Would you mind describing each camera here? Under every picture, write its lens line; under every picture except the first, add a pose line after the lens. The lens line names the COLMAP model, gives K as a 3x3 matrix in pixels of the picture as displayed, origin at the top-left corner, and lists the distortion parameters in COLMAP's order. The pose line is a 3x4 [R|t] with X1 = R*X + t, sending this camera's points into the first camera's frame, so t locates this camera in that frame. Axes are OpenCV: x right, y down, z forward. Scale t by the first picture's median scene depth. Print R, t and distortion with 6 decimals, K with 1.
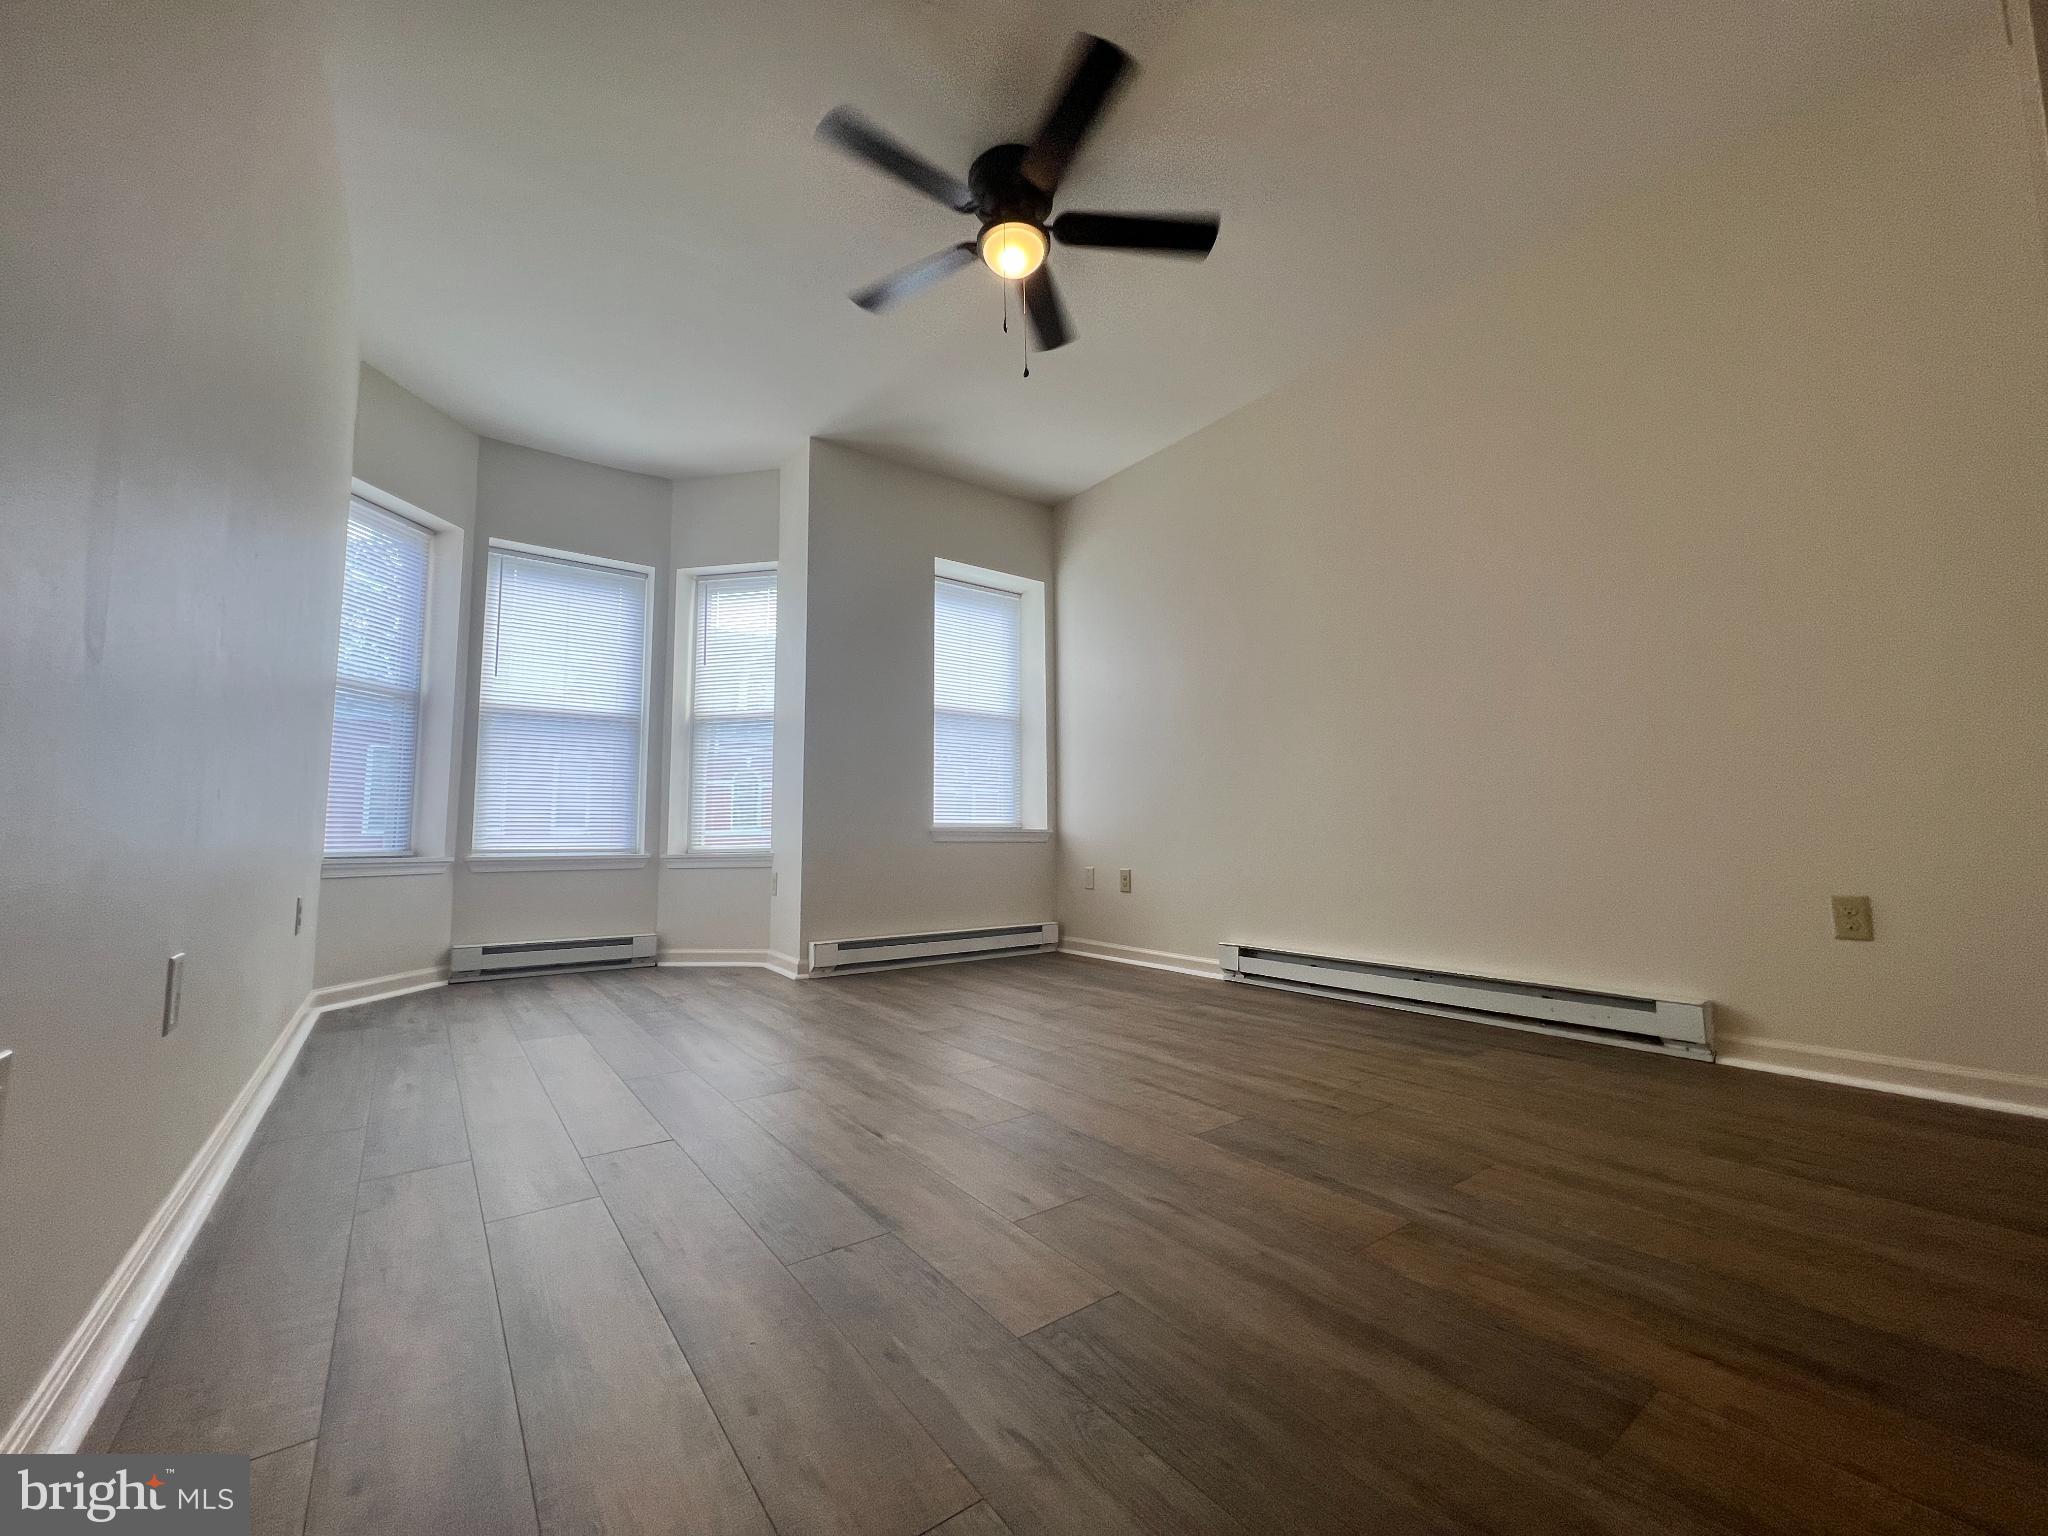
lens RADIAL K [[819.0, 0, 1020.8], [0, 819.0, 761.5], [0, 0, 1]] dist [-0.006012, 0.000000]
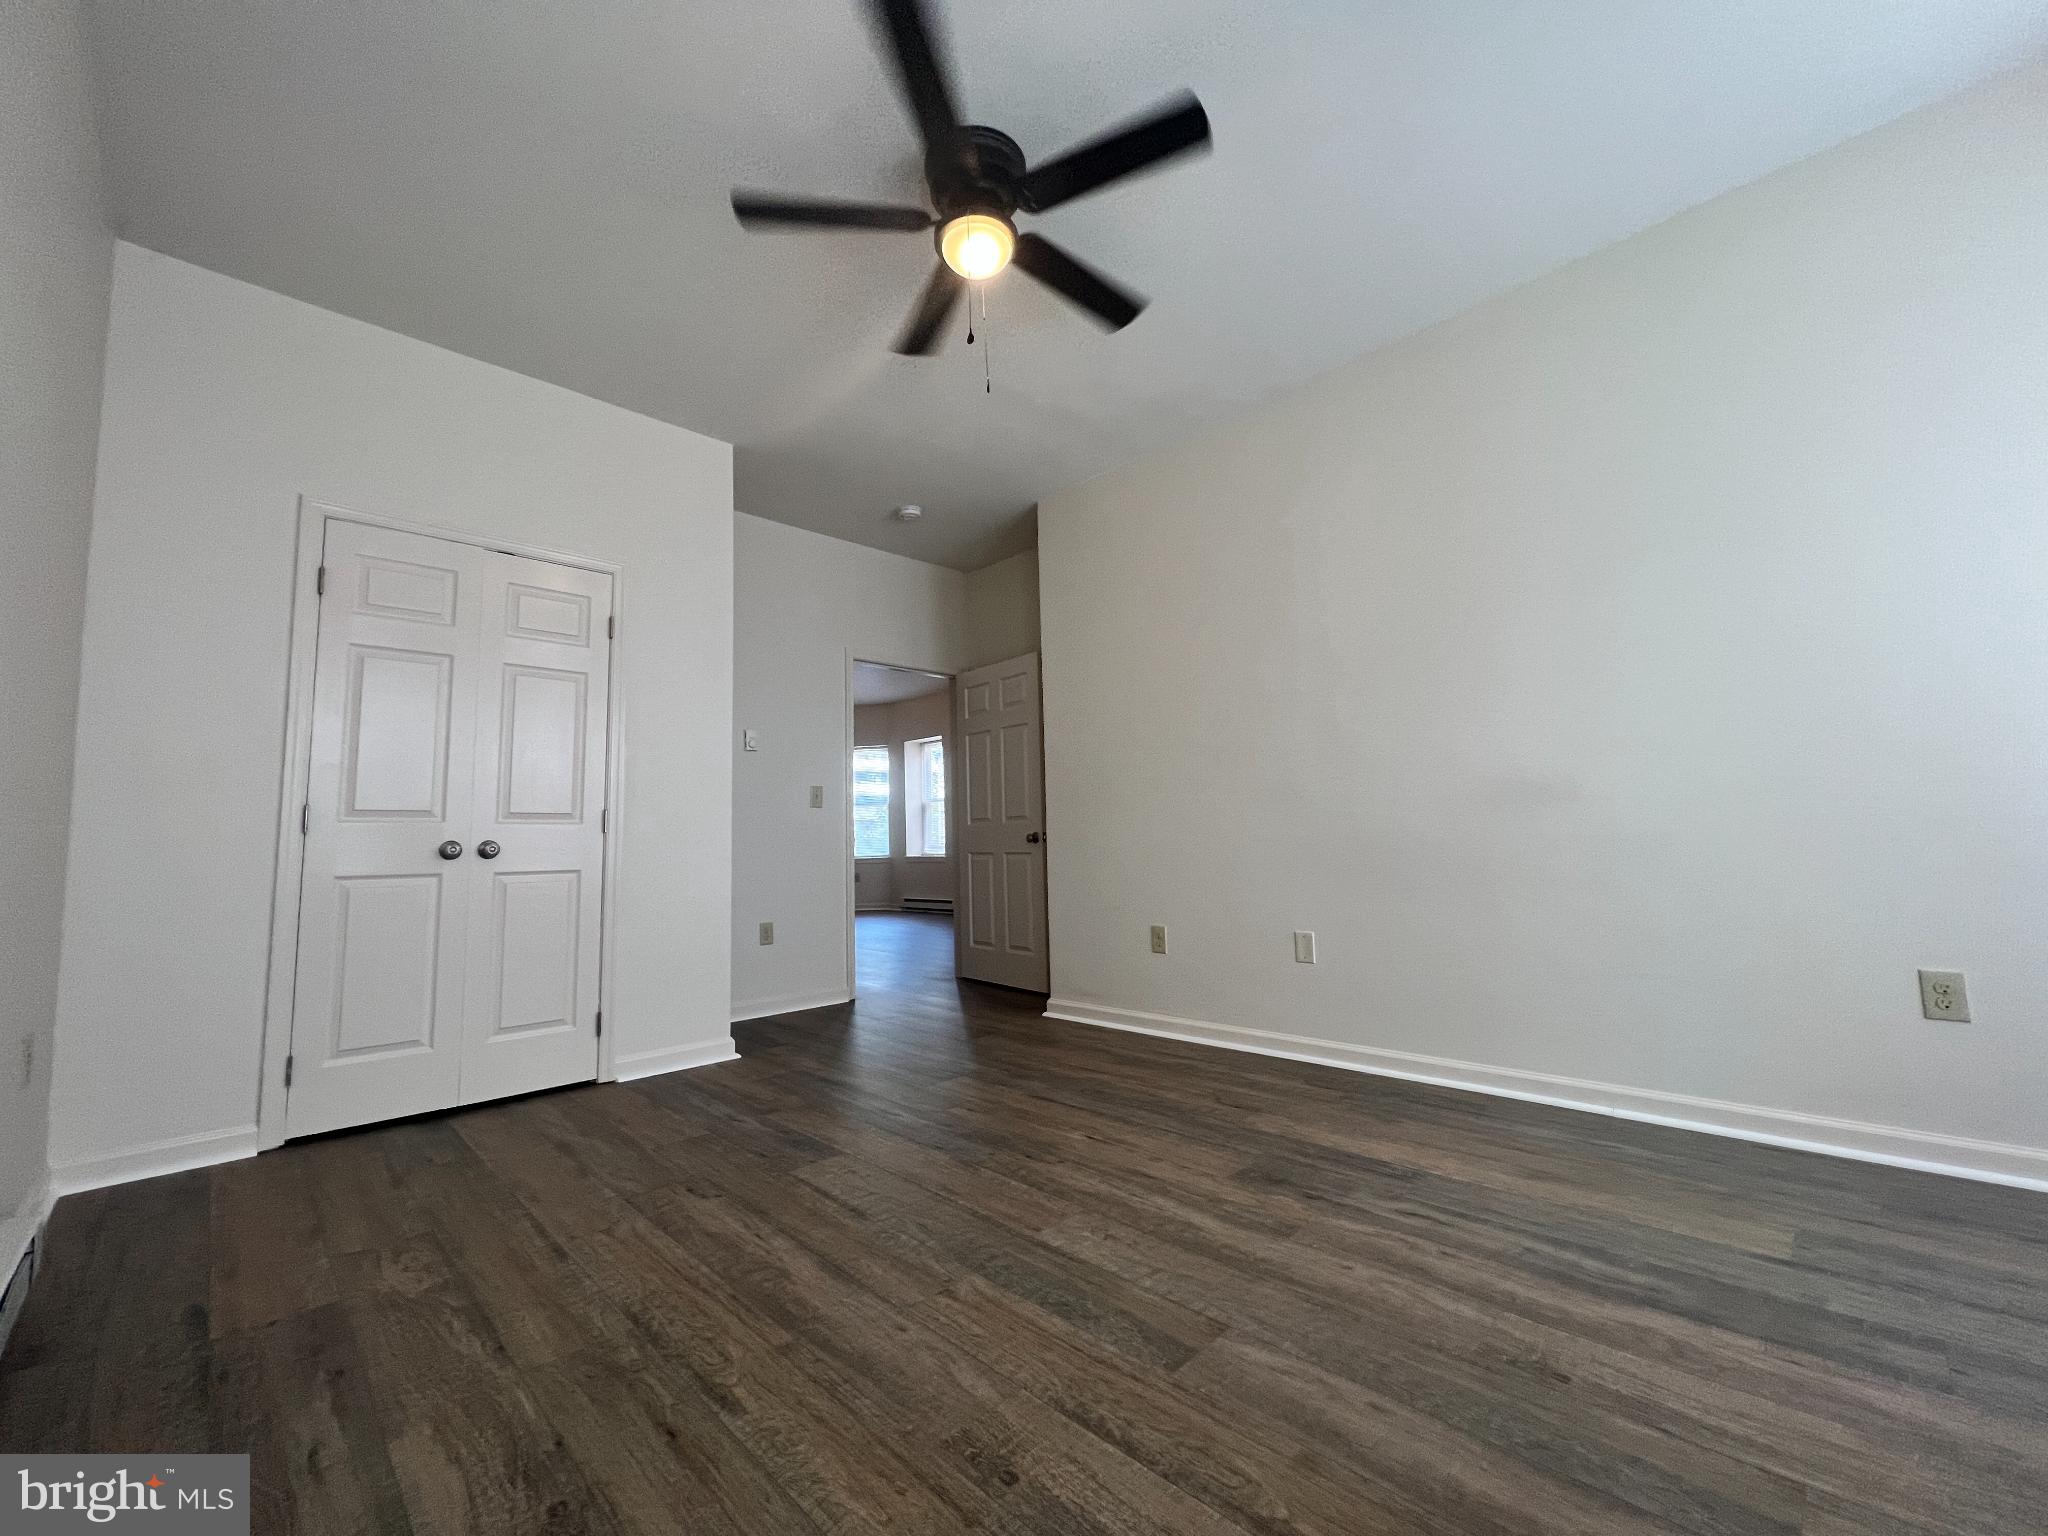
lens RADIAL K [[819.0, 0, 1020.8], [0, 819.0, 761.5], [0, 0, 1]] dist [-0.006012, 0.000000]
pose [[-0.988726, 0.018995, -0.148529, 0.106844], [0.047276, 0.980786, -0.189274, 0.100852], [0.142080, -0.194162, -0.970626, 2.147042]]
